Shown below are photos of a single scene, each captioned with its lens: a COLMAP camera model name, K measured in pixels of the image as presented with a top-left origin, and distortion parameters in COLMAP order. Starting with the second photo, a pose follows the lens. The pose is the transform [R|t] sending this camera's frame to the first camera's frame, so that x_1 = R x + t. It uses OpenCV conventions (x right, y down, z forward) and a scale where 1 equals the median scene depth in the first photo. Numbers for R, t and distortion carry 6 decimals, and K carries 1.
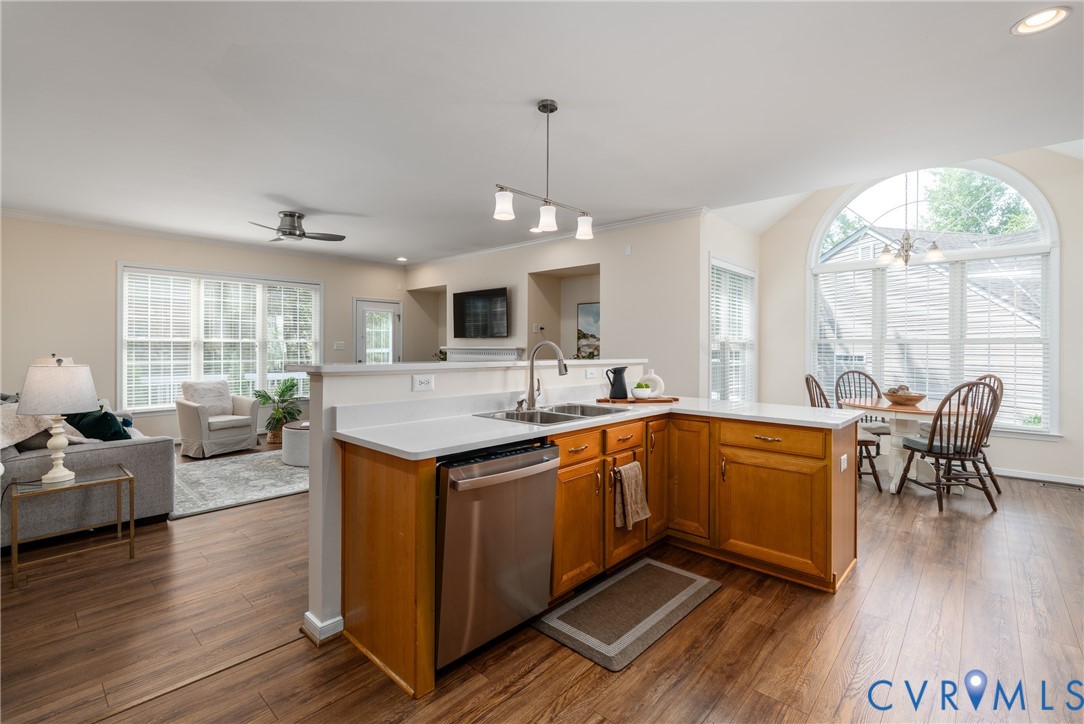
lens RADIAL K [[486.2, 0, 542.0], [0, 486.2, 362.0], [0, 0, 1]] dist [-0.000559, -0.000216]
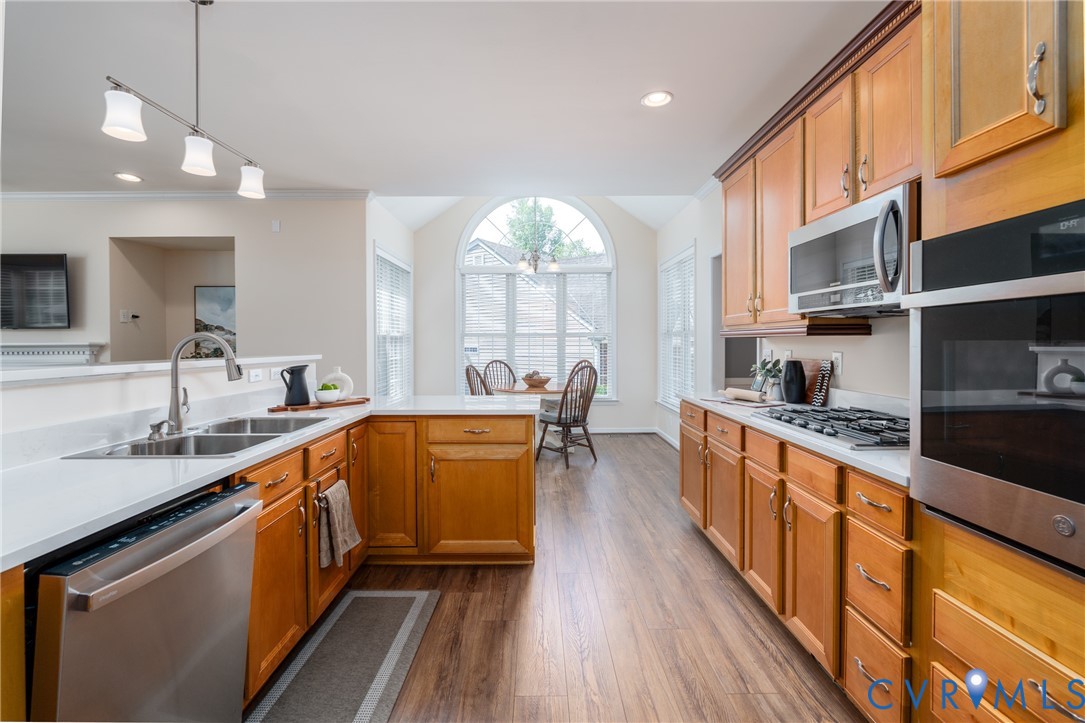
lens RADIAL K [[481.0, 0, 547.8], [0, 481.0, 354.2], [0, 0, 1]] dist [-0.004197, 0.000320]
pose [[0.735847, -0.025710, 0.676659, -0.087222], [0.028076, 0.999578, 0.007447, -0.003371], [-0.676565, 0.013518, 0.736259, 0.155548]]
